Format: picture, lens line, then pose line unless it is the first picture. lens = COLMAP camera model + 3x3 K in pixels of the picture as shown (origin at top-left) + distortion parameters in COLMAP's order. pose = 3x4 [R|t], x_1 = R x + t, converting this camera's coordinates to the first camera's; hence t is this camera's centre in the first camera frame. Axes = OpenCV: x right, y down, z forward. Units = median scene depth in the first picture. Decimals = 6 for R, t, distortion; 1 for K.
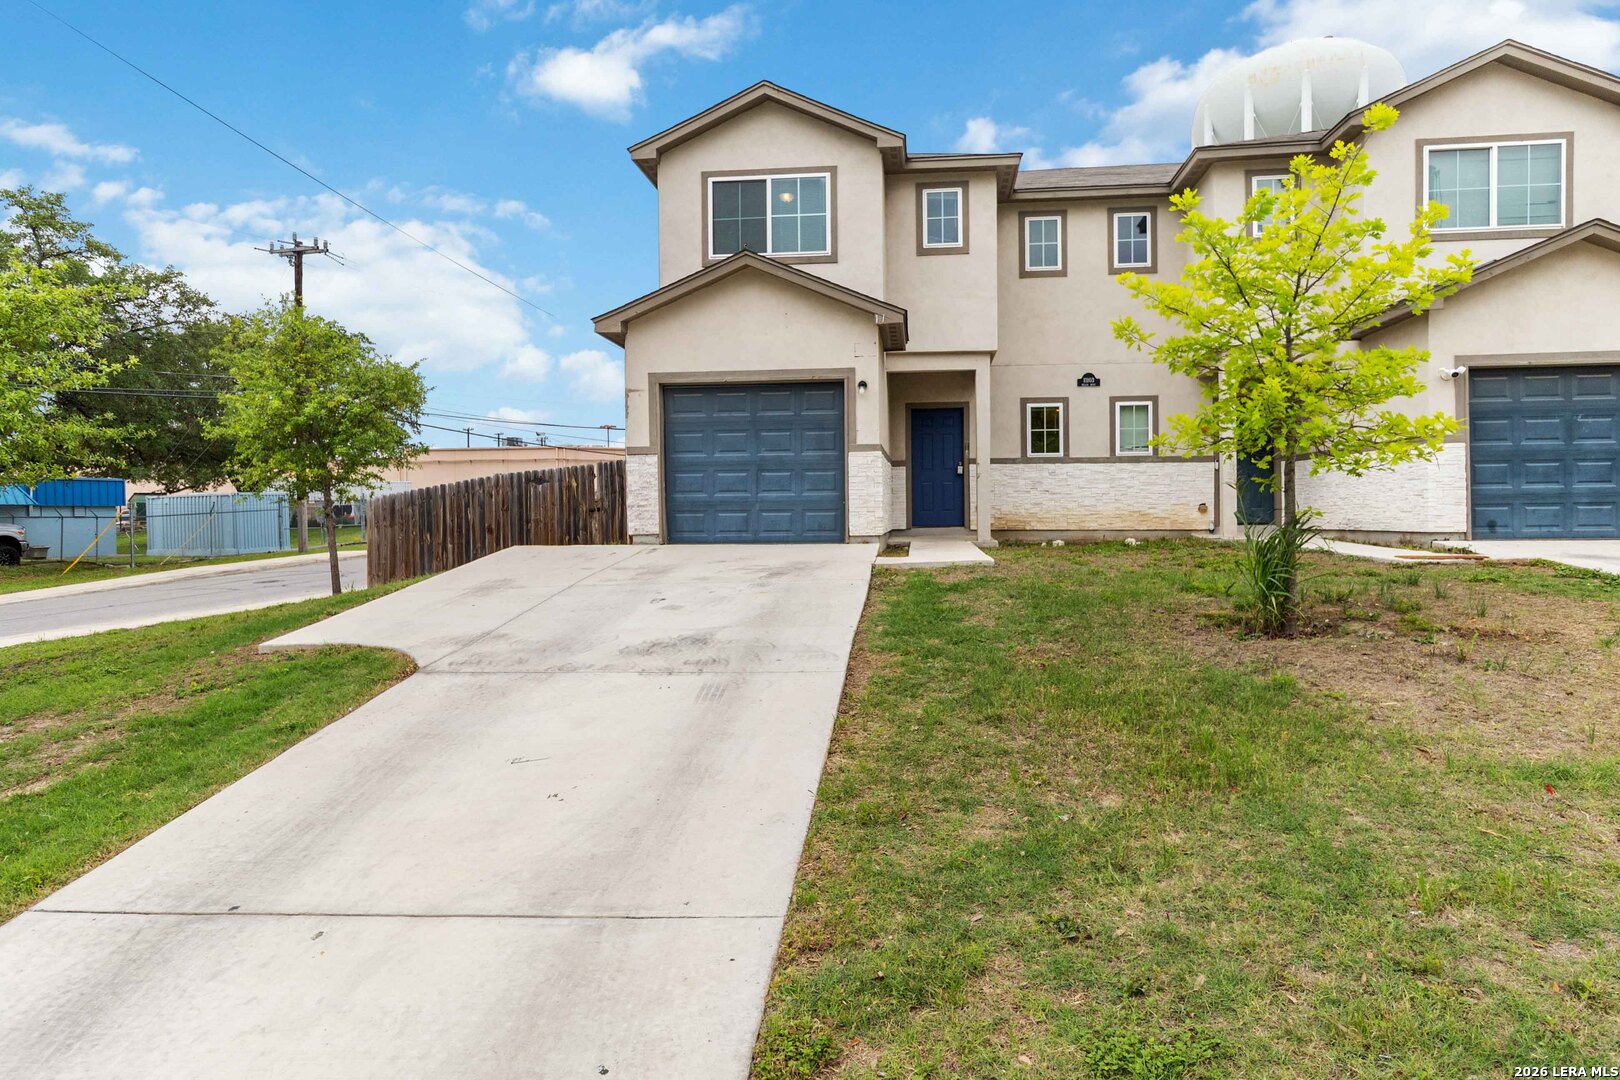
lens RADIAL K [[988.8, 0, 745.0], [0, 988.8, 537.5], [0, 0, 1]] dist [-0.001758, 0.002211]
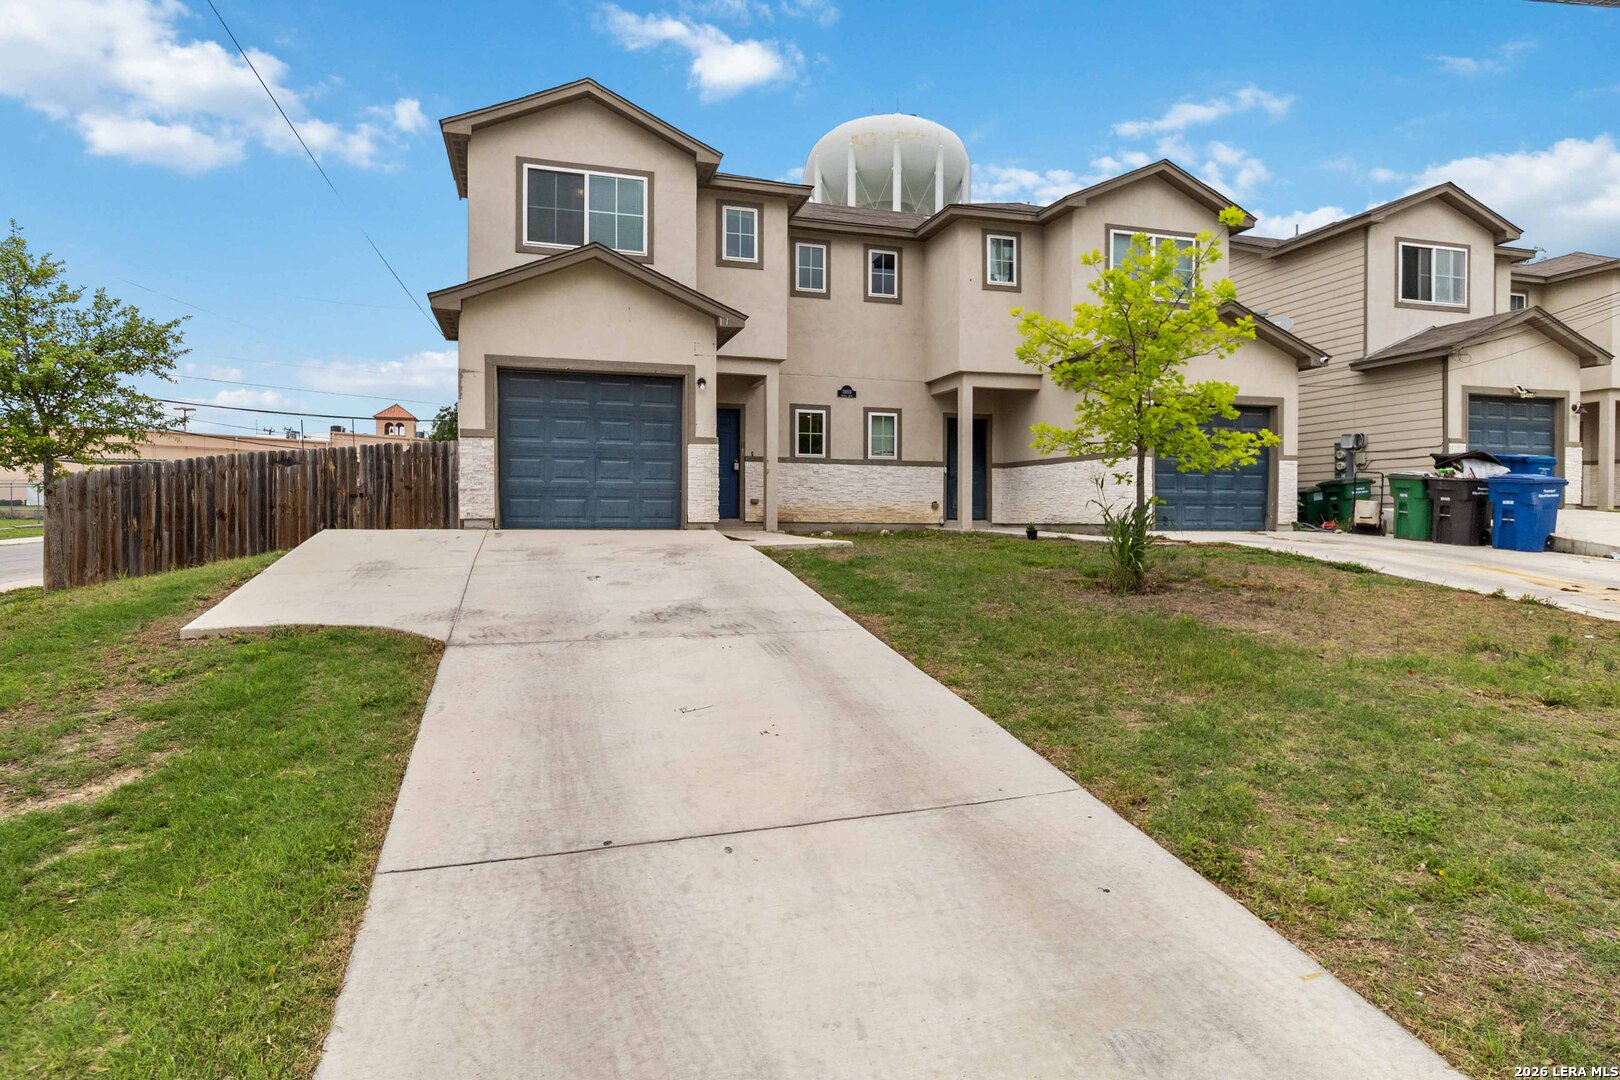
lens RADIAL K [[988.8, 0, 745.0], [0, 988.8, 537.5], [0, 0, 1]] dist [-0.001758, 0.002211]
pose [[0.917581, 0.008207, 0.397464, -0.233025], [-0.006916, 0.999965, -0.004681, 0.016997], [-0.397489, 0.001547, 0.917606, -0.002936]]
